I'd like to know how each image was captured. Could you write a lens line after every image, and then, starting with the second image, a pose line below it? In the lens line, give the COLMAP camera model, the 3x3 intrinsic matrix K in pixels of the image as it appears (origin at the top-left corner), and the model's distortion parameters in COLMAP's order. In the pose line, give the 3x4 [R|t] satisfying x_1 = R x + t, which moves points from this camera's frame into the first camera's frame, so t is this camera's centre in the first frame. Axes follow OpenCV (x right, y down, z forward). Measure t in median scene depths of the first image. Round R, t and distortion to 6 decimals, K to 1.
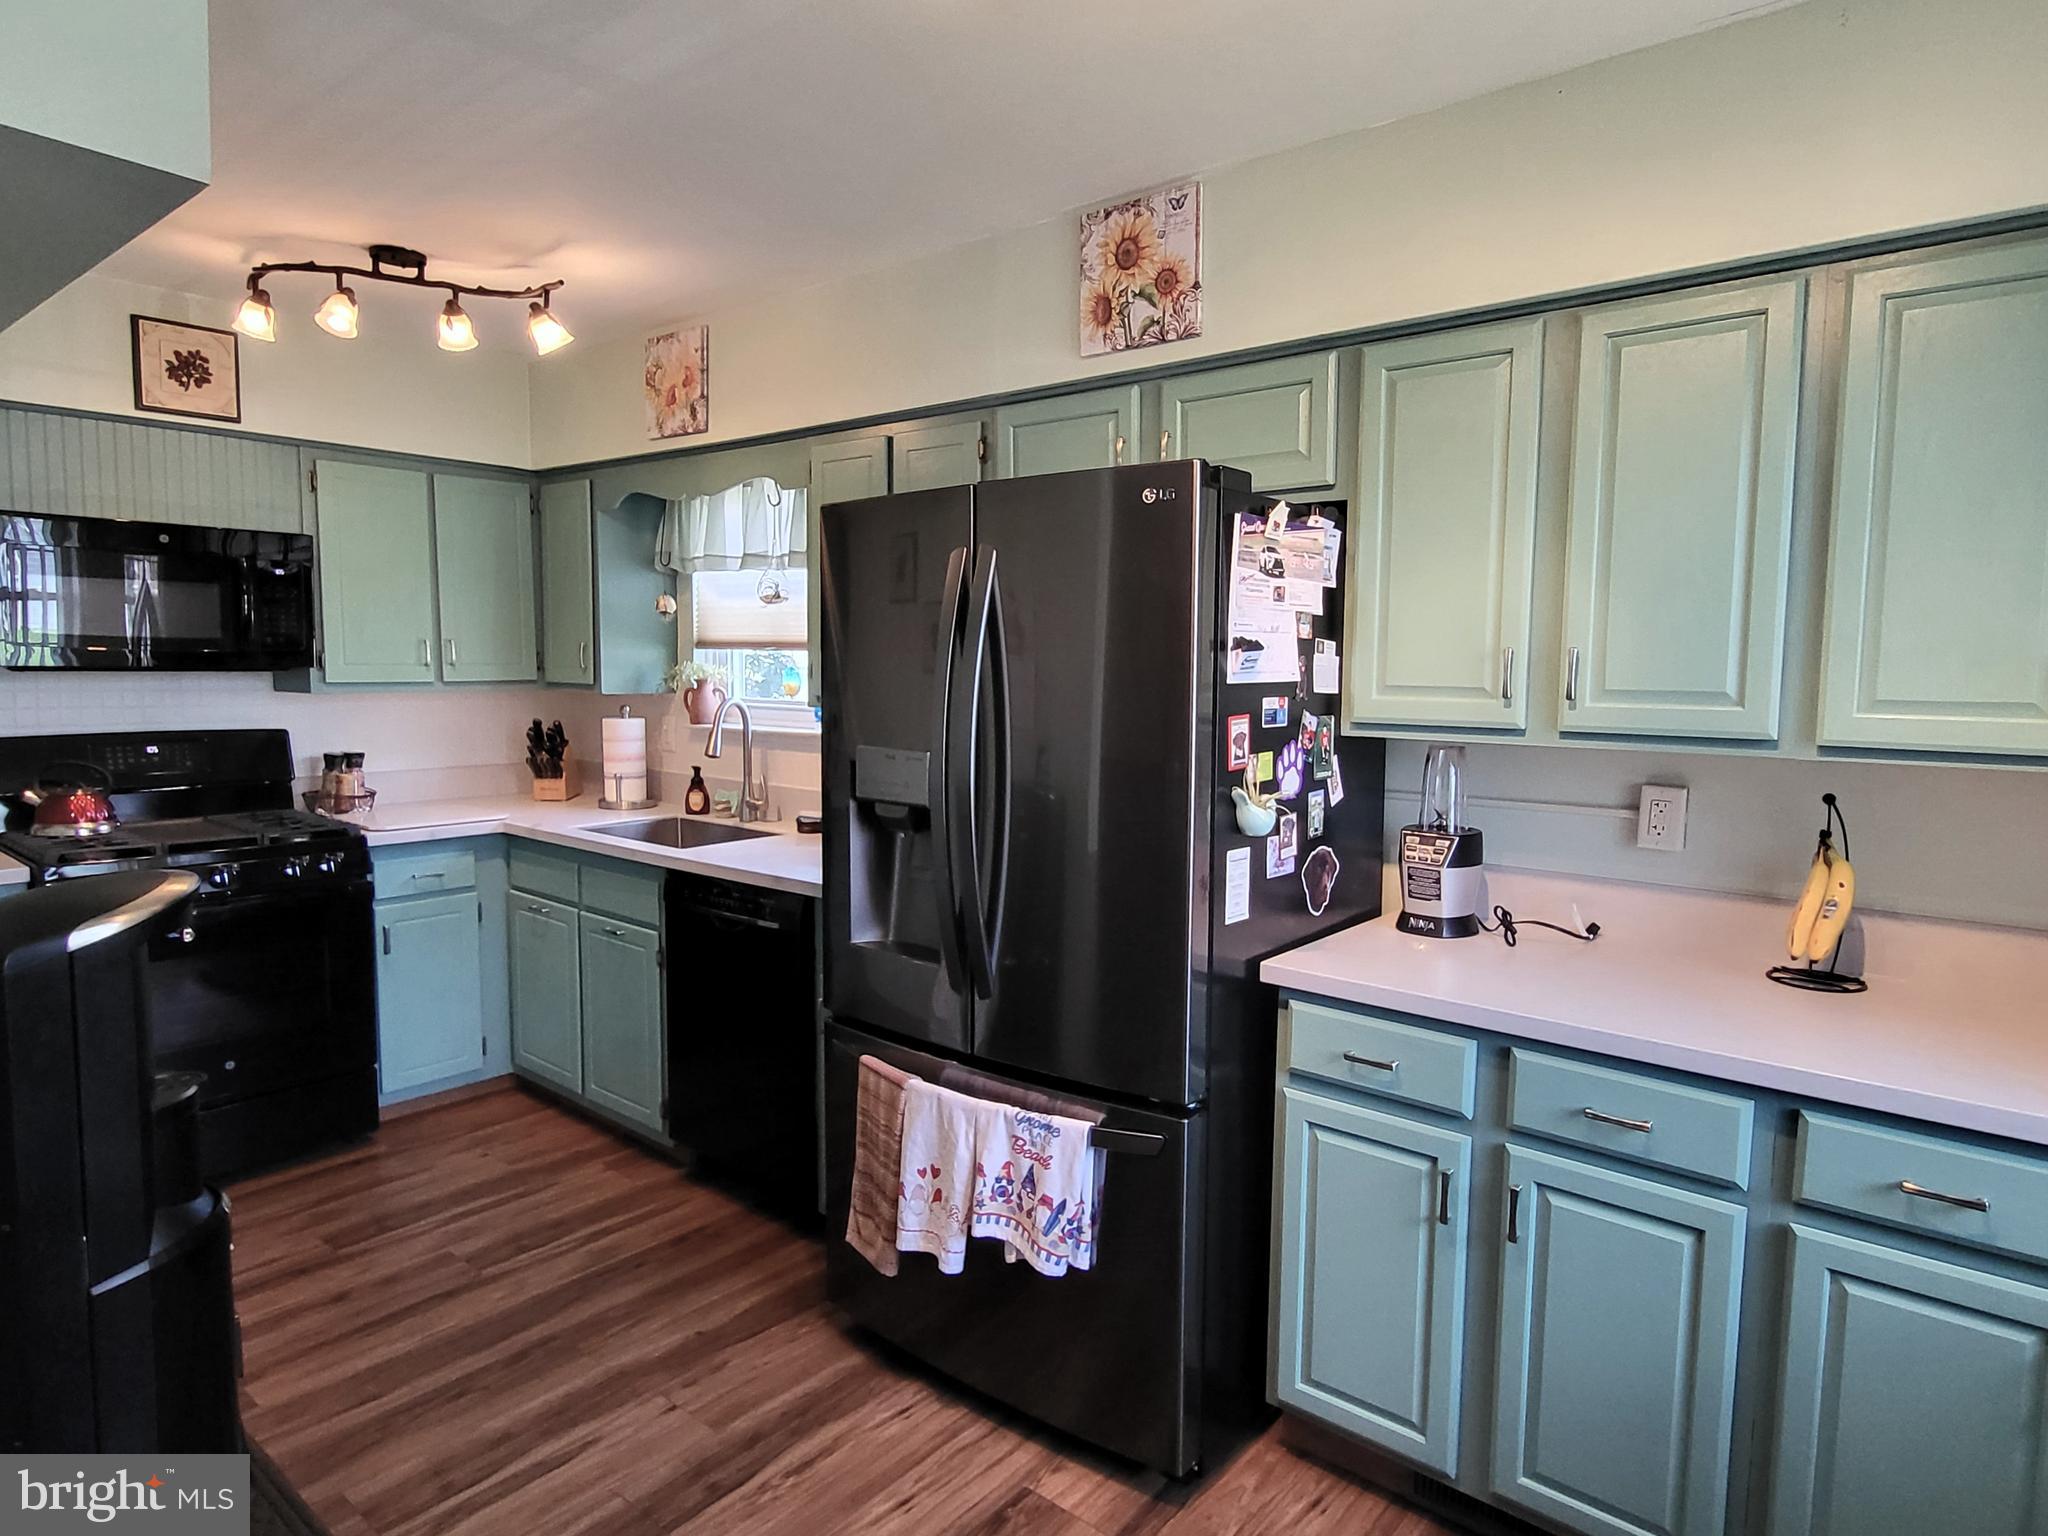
lens RADIAL K [[1292.0, 0, 1024.0], [0, 1292.0, 768.0], [0, 0, 1]] dist [0.000911, -0.000323]
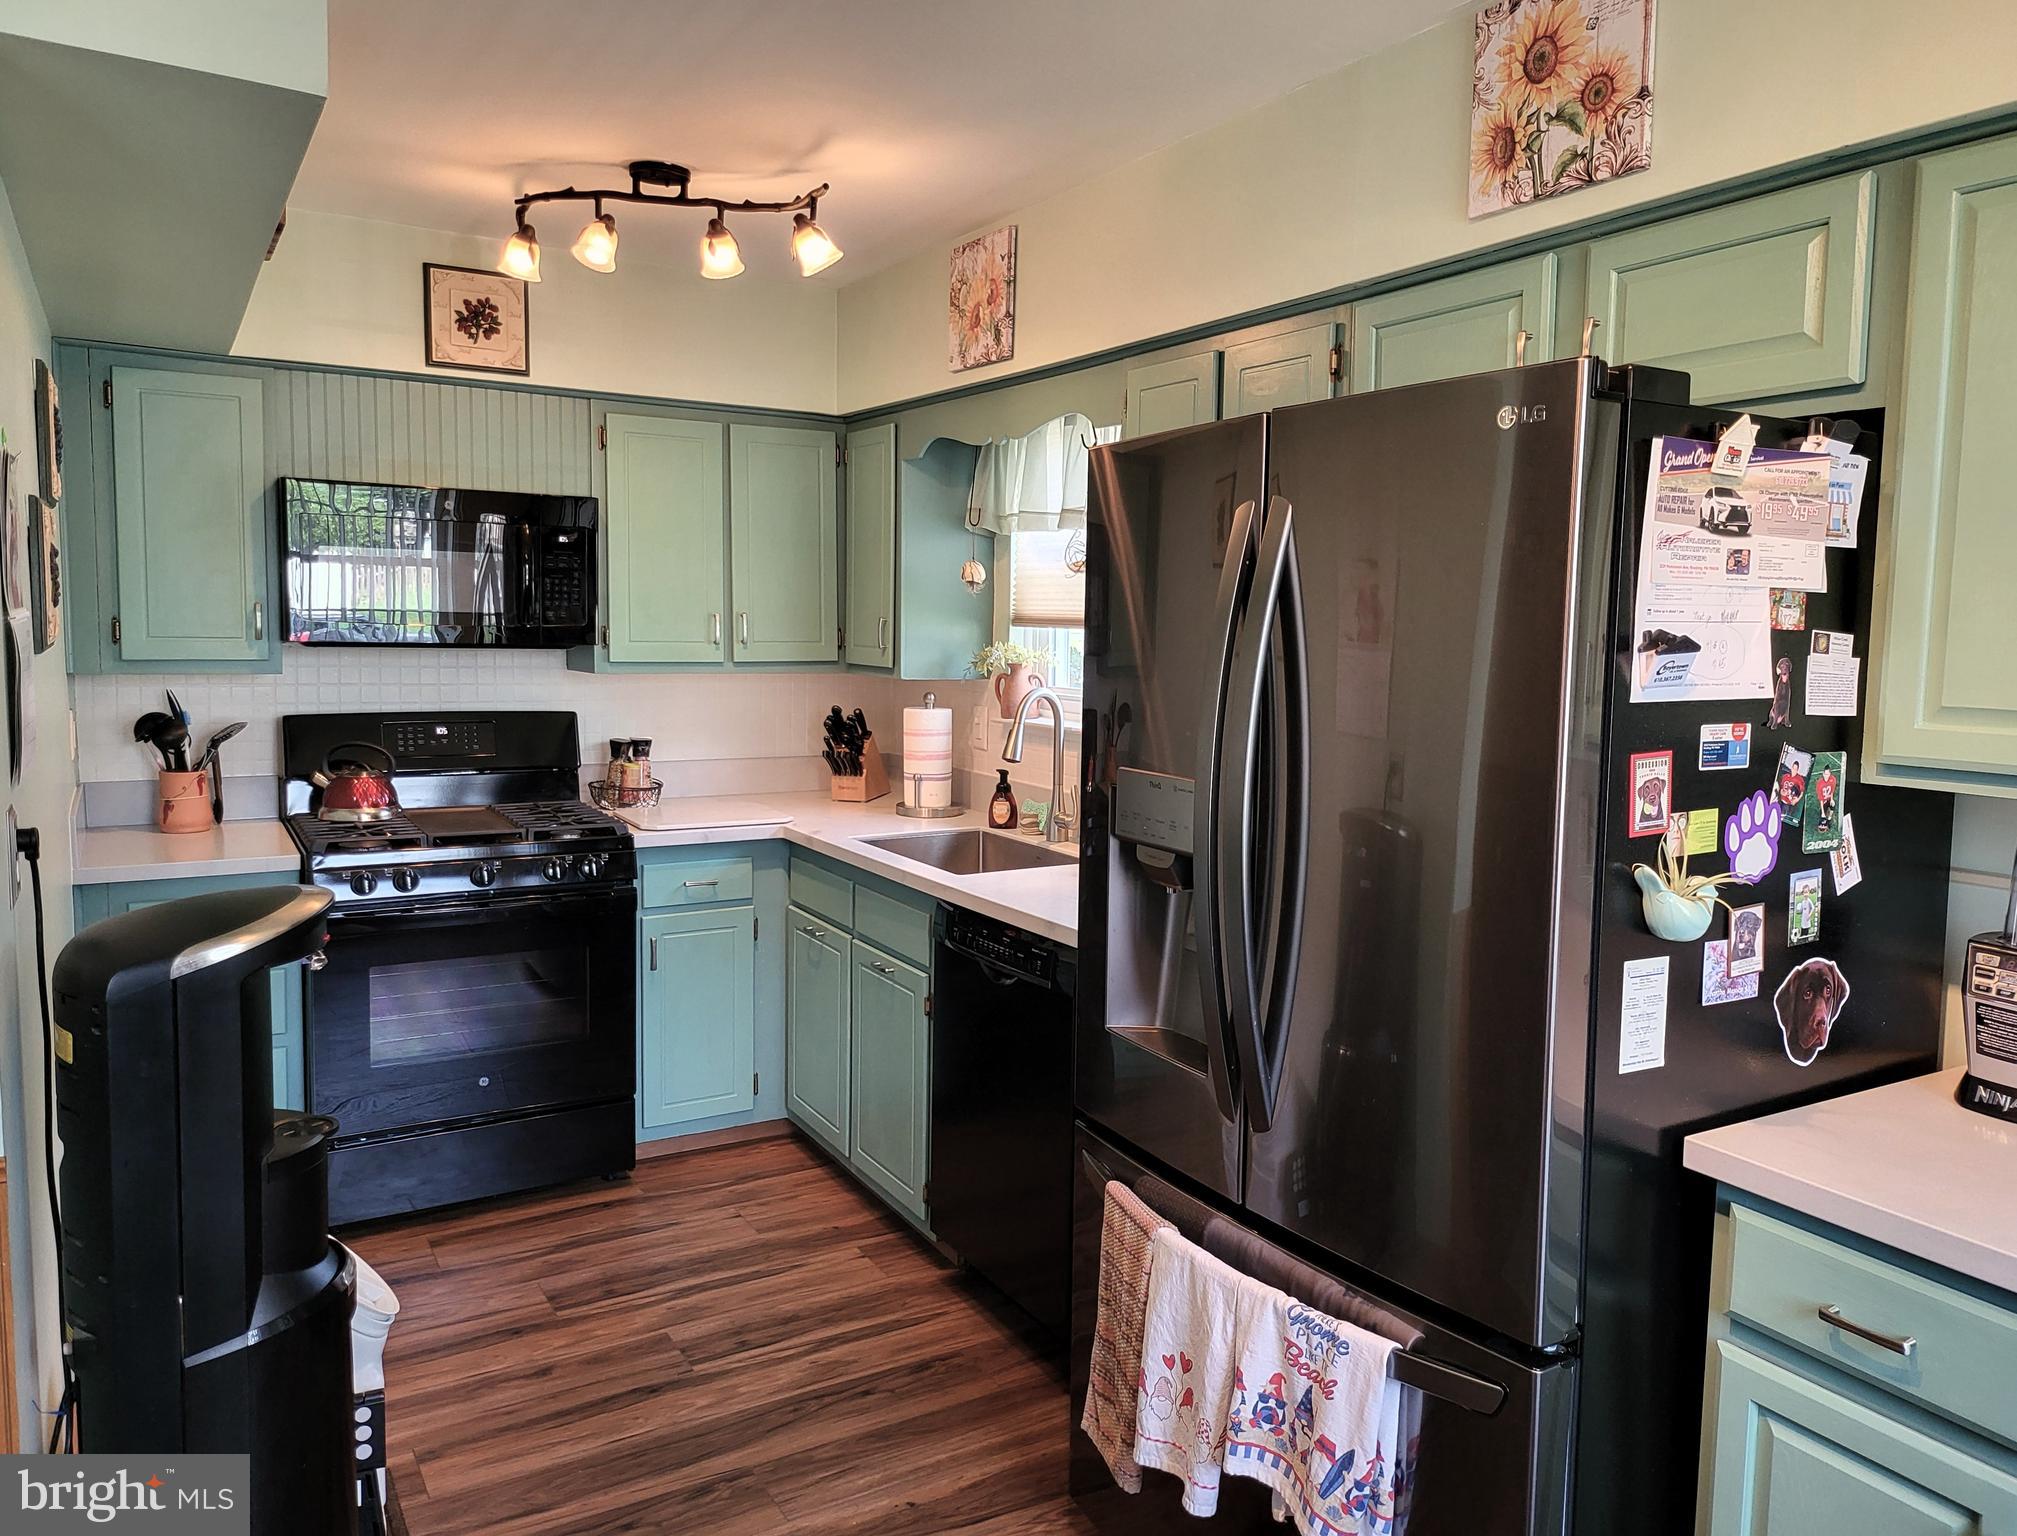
lens RADIAL K [[1521.8, 0, 962.4], [0, 1521.8, 745.8], [0, 0, 1]] dist [0.078341, -0.079857]
pose [[0.934696, 0.034877, -0.353733, 0.083263], [-0.036161, 0.999342, 0.002980, -0.024083], [0.353604, 0.010006, 0.935342, 0.115028]]
